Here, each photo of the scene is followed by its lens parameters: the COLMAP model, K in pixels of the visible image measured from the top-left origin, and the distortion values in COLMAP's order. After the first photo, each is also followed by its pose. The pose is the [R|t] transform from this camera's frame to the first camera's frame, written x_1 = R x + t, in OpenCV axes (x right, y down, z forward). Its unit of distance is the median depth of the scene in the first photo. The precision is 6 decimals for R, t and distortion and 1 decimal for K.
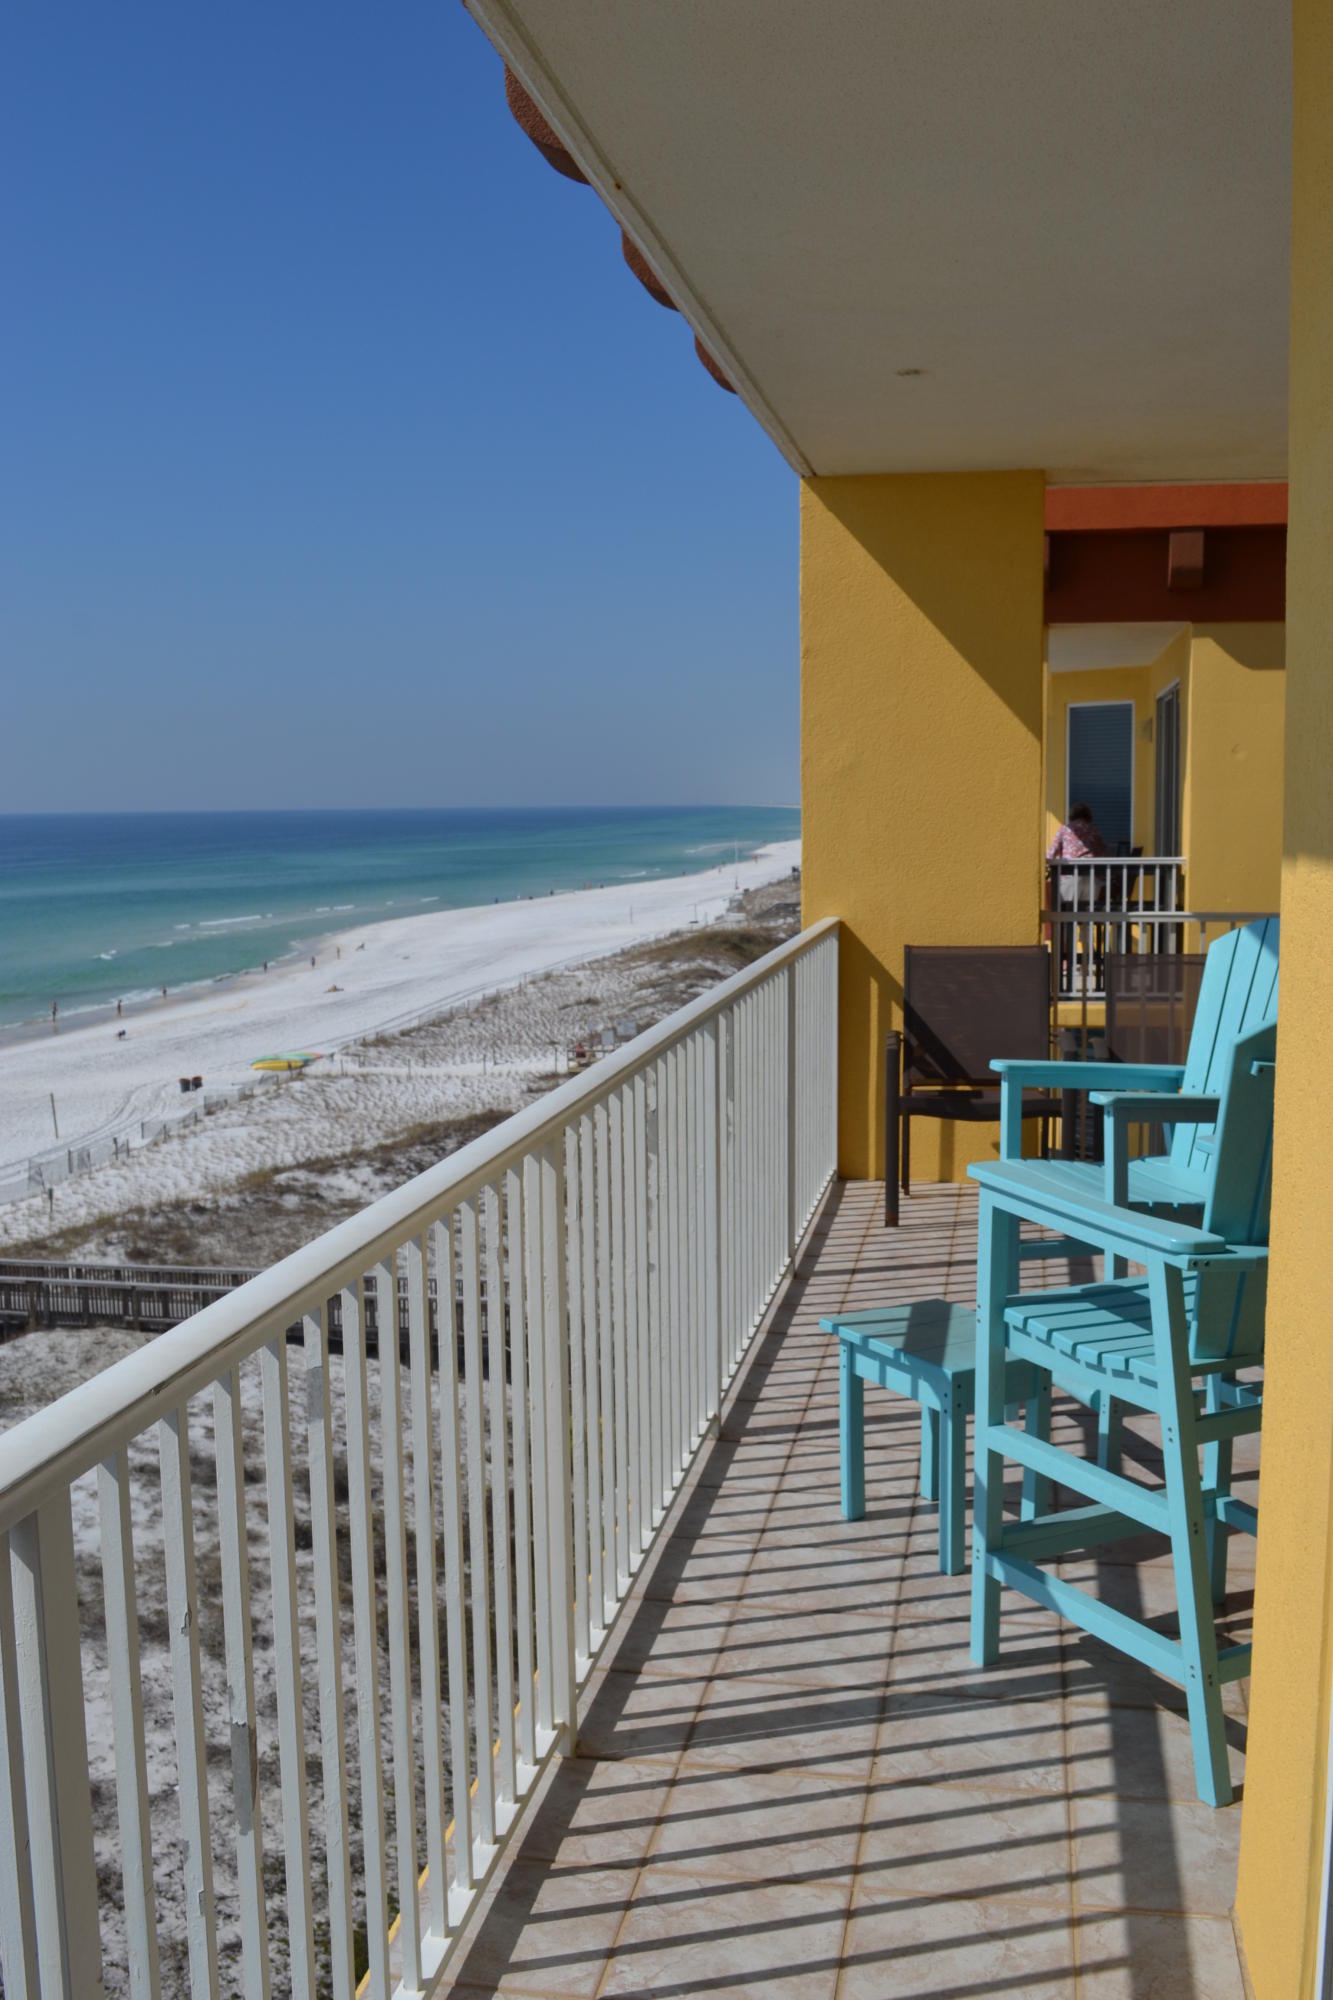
lens RADIAL K [[1879.2, 0, 657.9], [0, 1879.2, 952.9], [0, 0, 1]] dist [-0.073670, 0.006609]
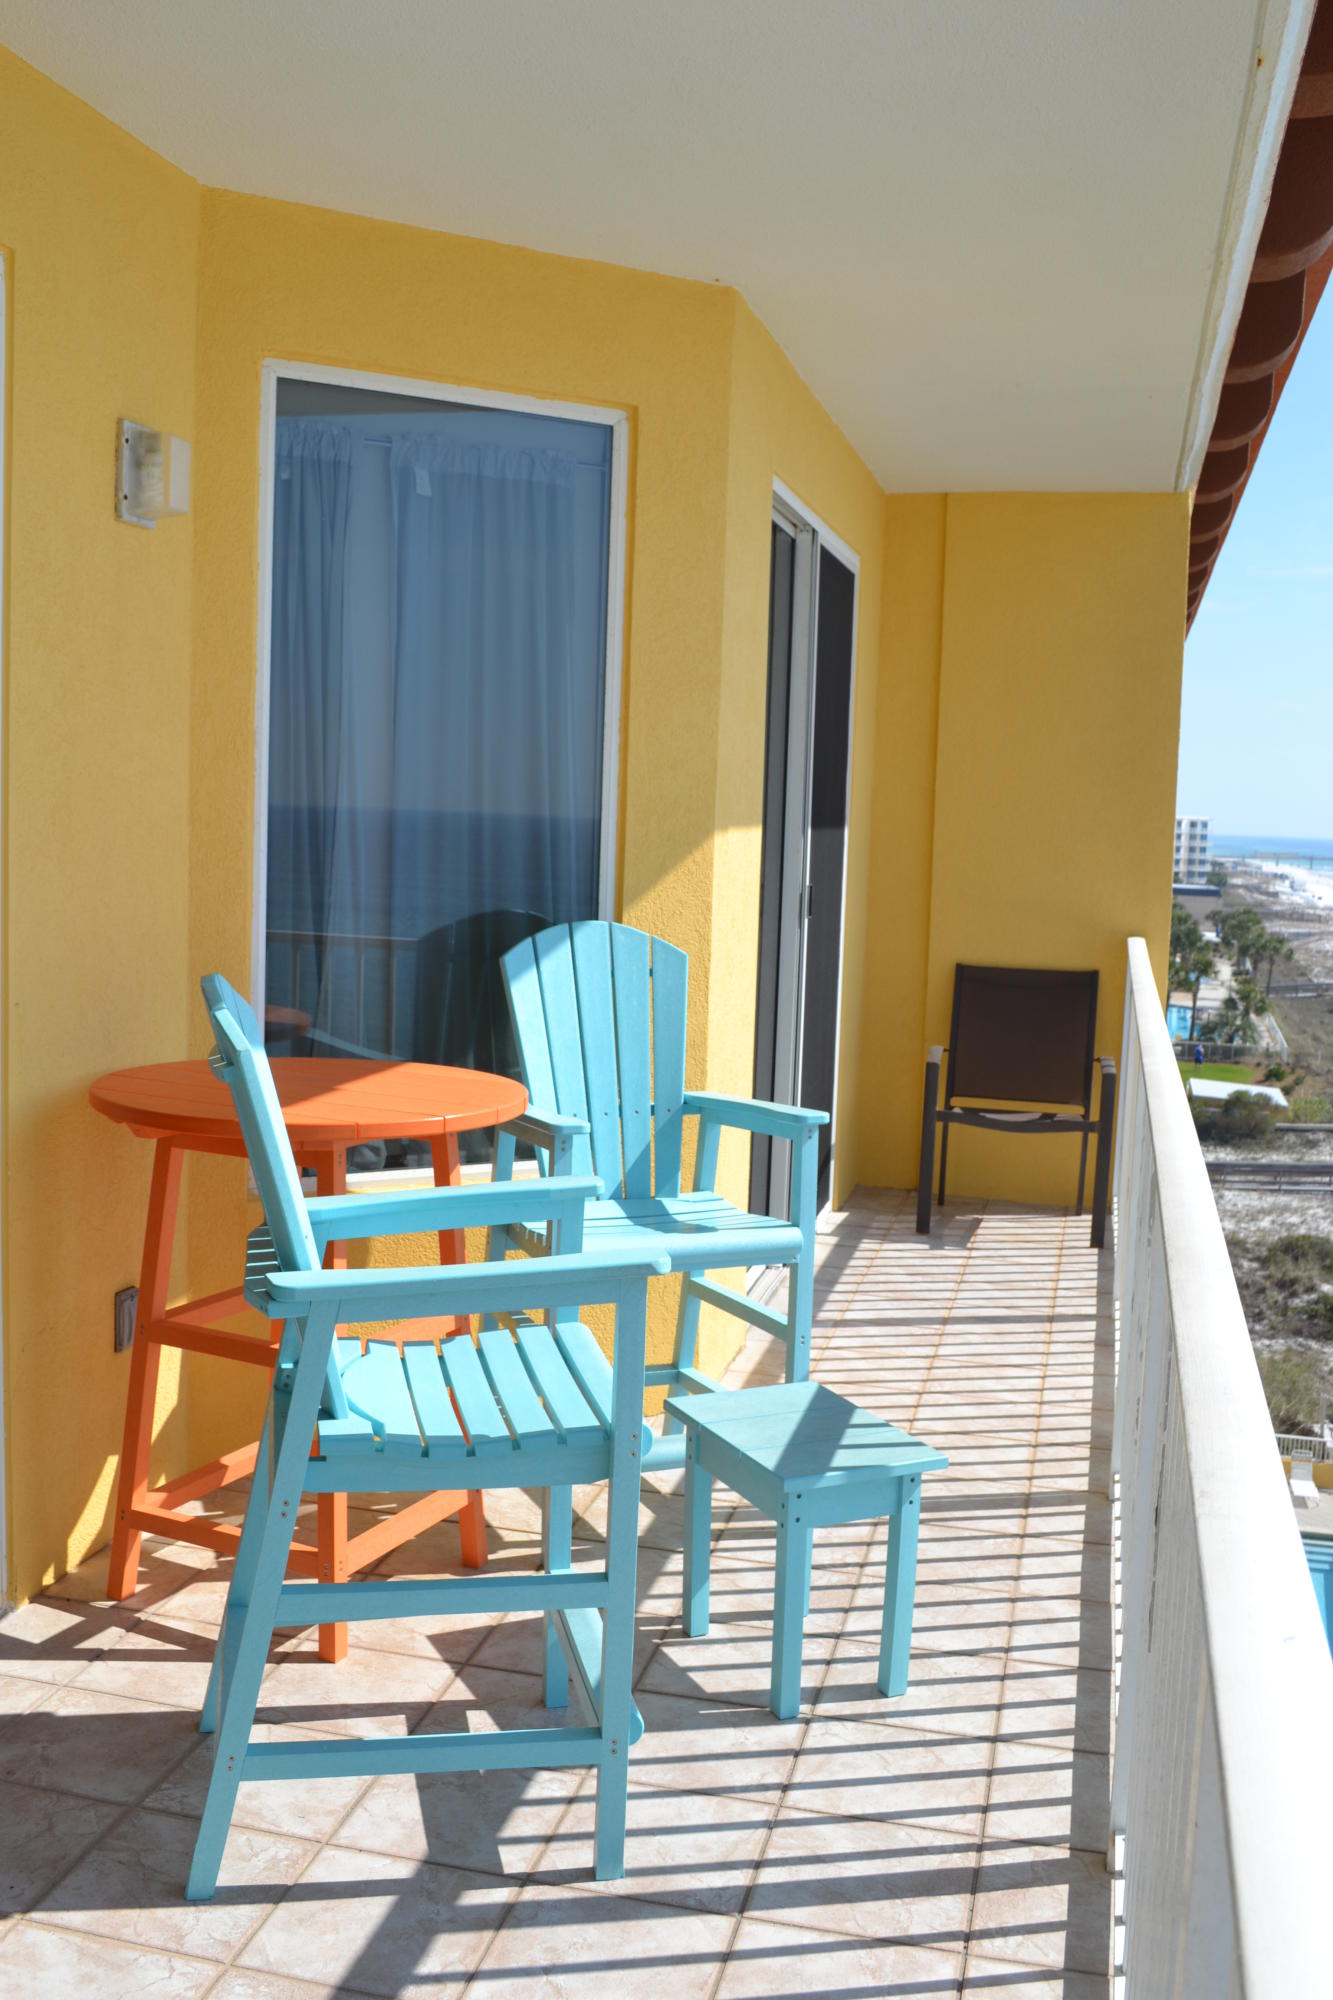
lens RADIAL K [[1879.2, 0, 657.9], [0, 1879.2, 952.9], [0, 0, 1]] dist [-0.073670, 0.006609]
pose [[-0.998543, -0.028318, 0.045935, 0.217272], [-0.020379, 0.986099, 0.164906, -0.170912], [-0.049966, 0.163729, -0.985239, 2.120632]]
